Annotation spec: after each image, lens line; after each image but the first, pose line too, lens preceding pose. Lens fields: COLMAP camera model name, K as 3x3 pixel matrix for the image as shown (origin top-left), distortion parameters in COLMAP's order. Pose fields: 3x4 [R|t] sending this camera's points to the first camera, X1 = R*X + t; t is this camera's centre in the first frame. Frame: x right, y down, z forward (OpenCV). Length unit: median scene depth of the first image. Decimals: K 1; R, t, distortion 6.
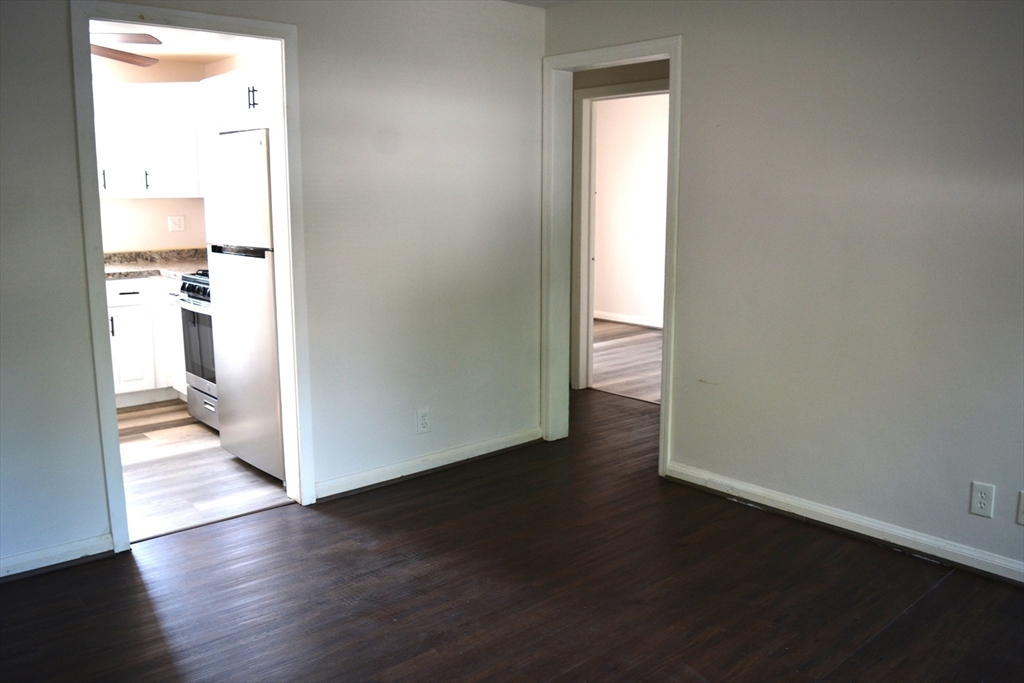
lens RADIAL K [[821.5, 0, 512.0], [0, 821.5, 341.5], [0, 0, 1]] dist [-0.102646, -0.000698]
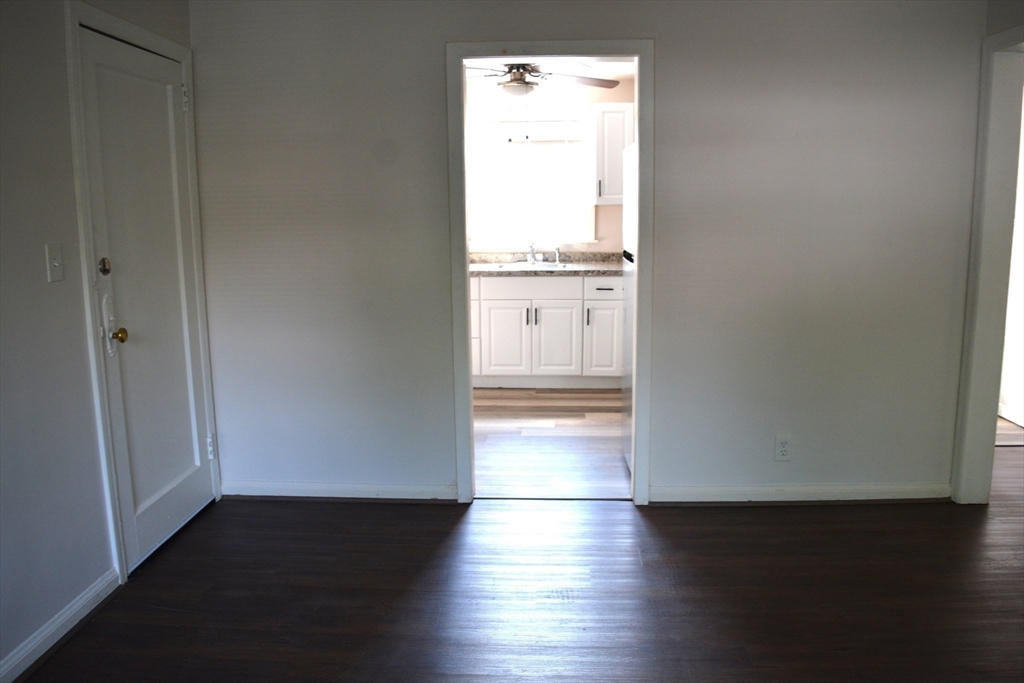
lens RADIAL K [[792.6, 0, 512.0], [0, 792.6, 341.5], [0, 0, 1]] dist [-0.089122, 0.001035]
pose [[0.712931, 0.110368, -0.692494, 0.286632], [-0.110430, 0.992885, 0.044555, -0.030368], [0.692484, 0.044708, 0.720046, 0.148013]]
